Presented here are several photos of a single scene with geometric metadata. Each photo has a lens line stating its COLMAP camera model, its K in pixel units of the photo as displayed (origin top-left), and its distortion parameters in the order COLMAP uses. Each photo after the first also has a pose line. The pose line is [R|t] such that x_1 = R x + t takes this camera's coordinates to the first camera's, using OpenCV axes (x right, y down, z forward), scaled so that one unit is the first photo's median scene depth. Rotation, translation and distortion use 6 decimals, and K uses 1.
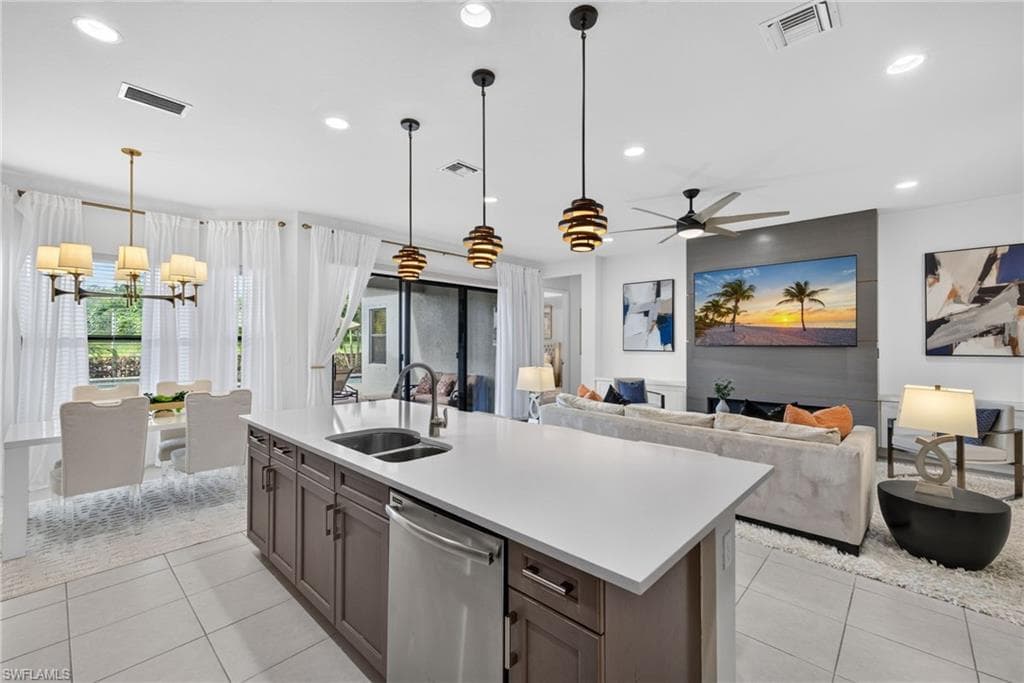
lens RADIAL K [[430.8, 0, 505.4], [0, 430.8, 338.0], [0, 0, 1]] dist [0.005202, 0.000243]
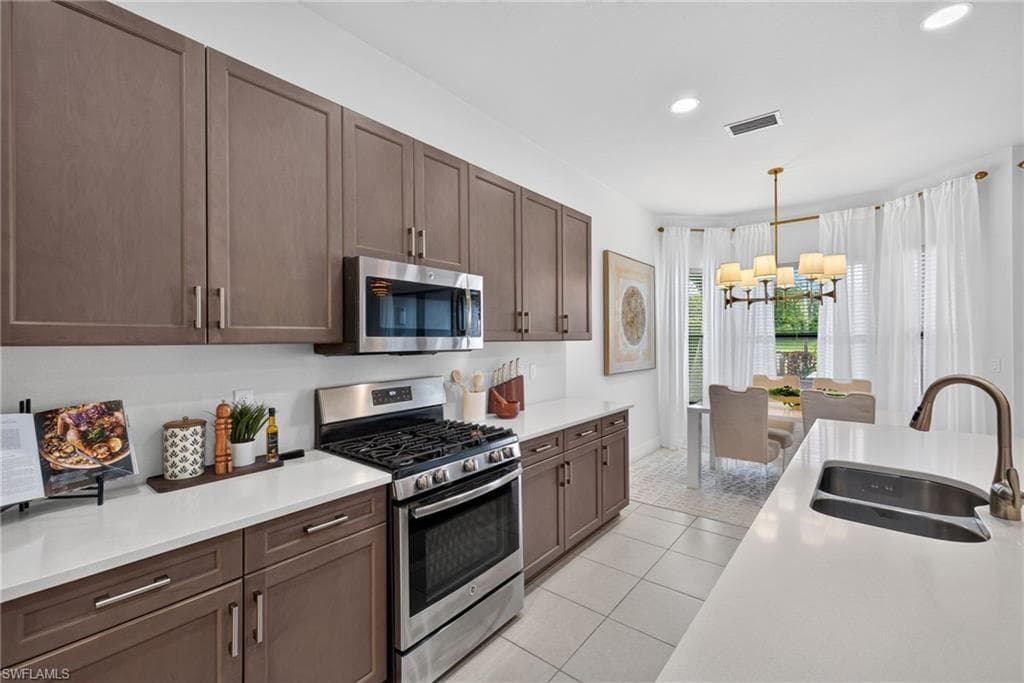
lens RADIAL K [[430.8, 0, 515.3], [0, 430.8, 336.4], [0, 0, 1]] dist [0.005202, 0.000243]
pose [[0.058778, -0.007104, -0.998246, 0.193925], [0.011280, 0.999916, -0.006452, 0.001591], [0.998207, -0.010881, 0.058853, 0.221506]]
